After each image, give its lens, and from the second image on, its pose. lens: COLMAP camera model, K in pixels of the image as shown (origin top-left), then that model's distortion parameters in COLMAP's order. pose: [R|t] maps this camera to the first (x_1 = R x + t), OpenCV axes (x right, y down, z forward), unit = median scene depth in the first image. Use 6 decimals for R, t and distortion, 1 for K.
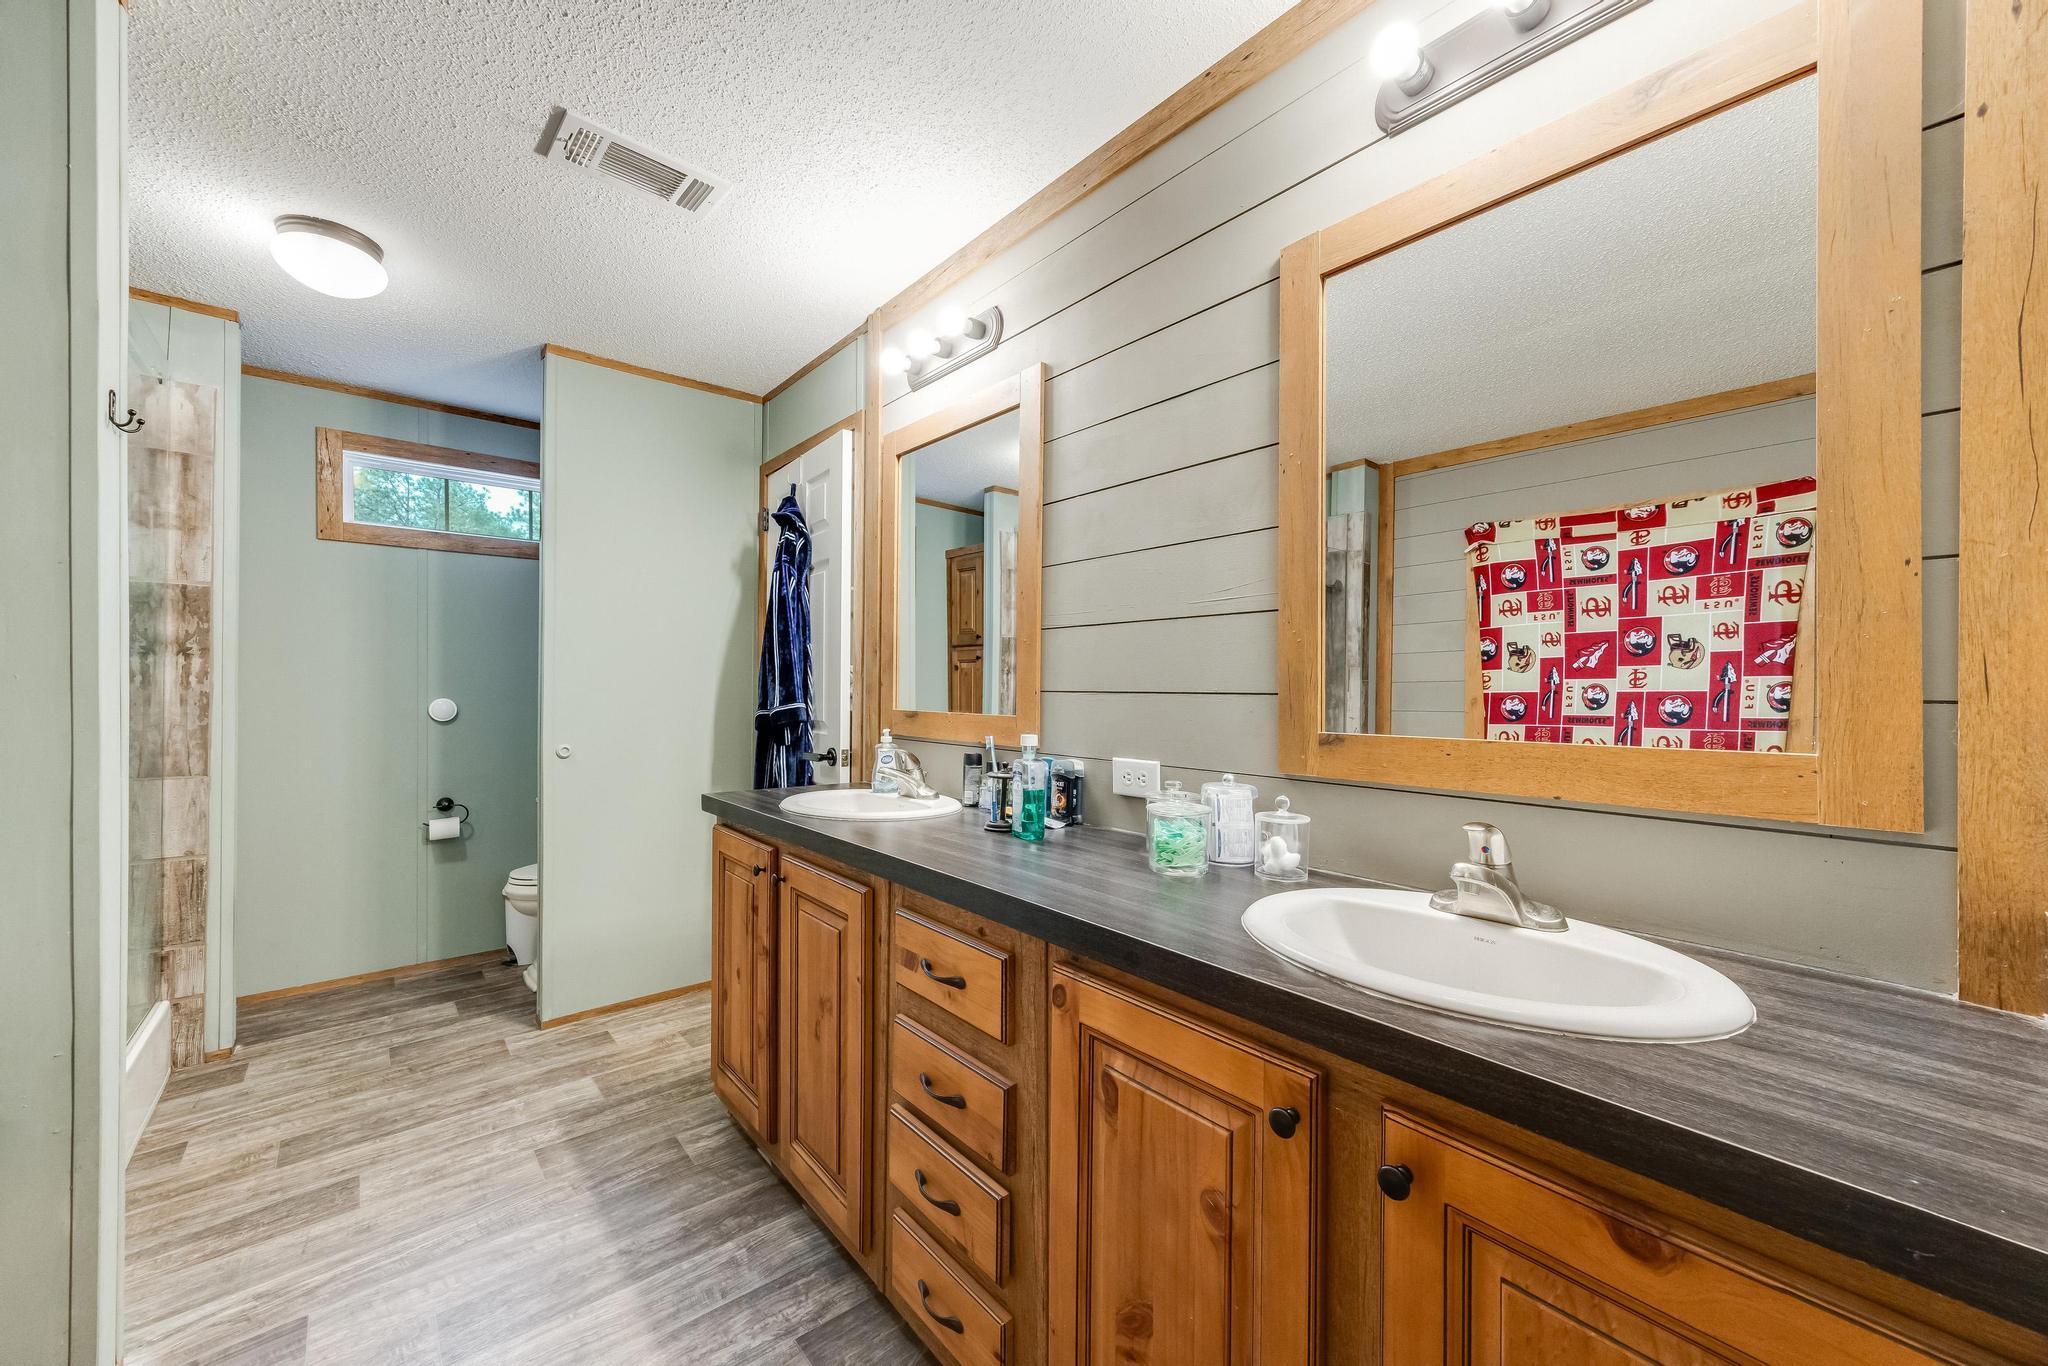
lens RADIAL K [[840.3, 0, 1017.4], [0, 840.3, 686.0], [0, 0, 1]] dist [0.001463, 0.001080]
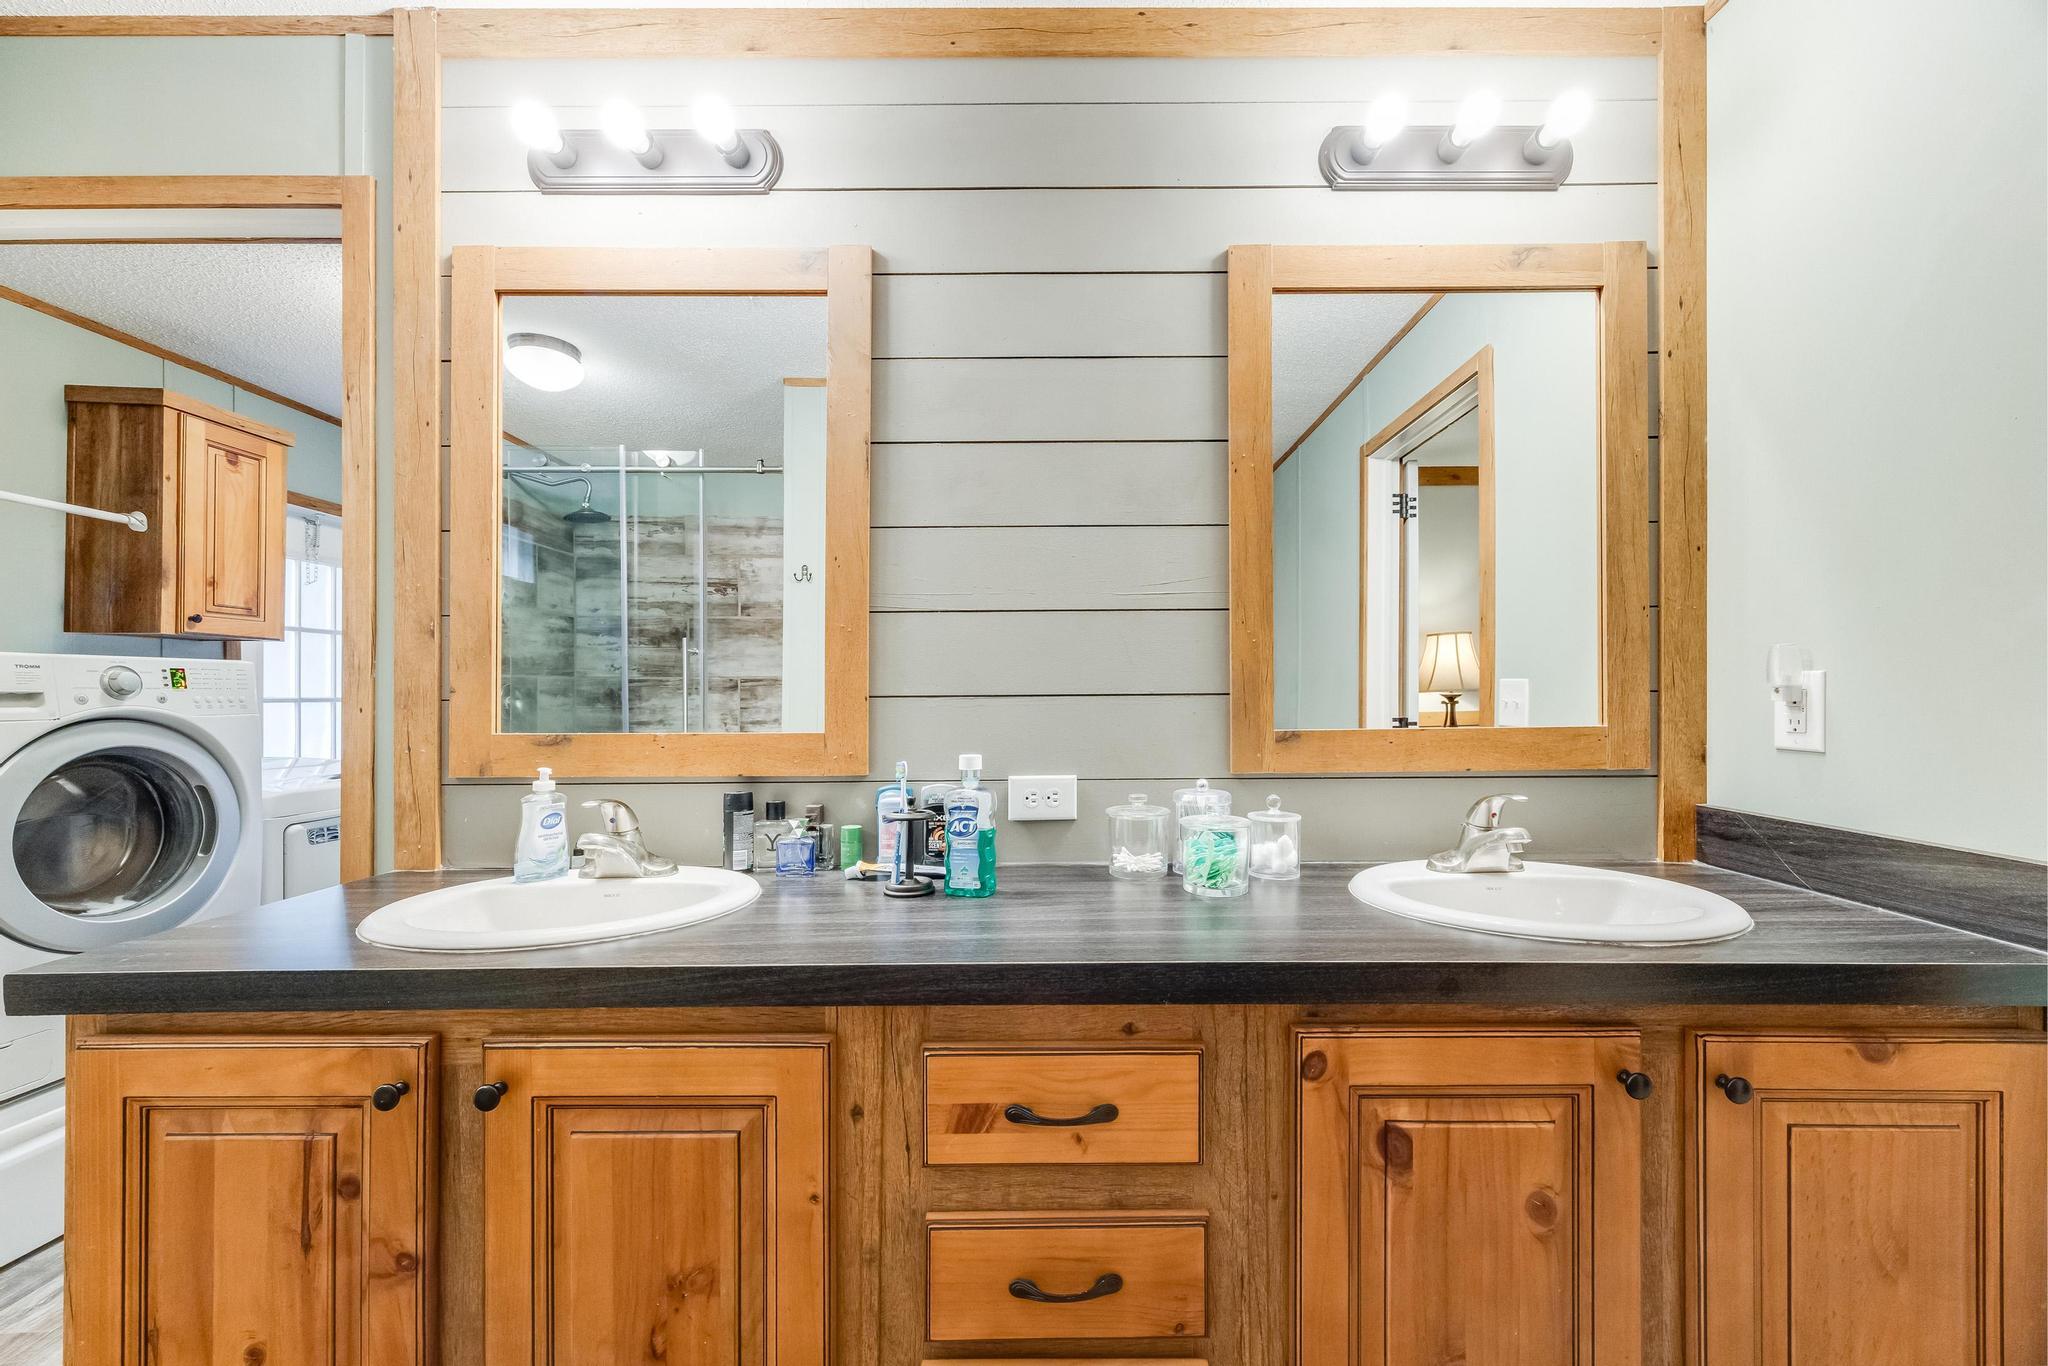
lens RADIAL K [[840.3, 0, 1016.4], [0, 840.3, 690.7], [0, 0, 1]] dist [0.001463, 0.001080]
pose [[0.603724, -0.013096, 0.797086, -0.494561], [0.010037, 0.999911, 0.008827, -0.004393], [-0.797131, 0.002671, 0.603801, 0.470760]]
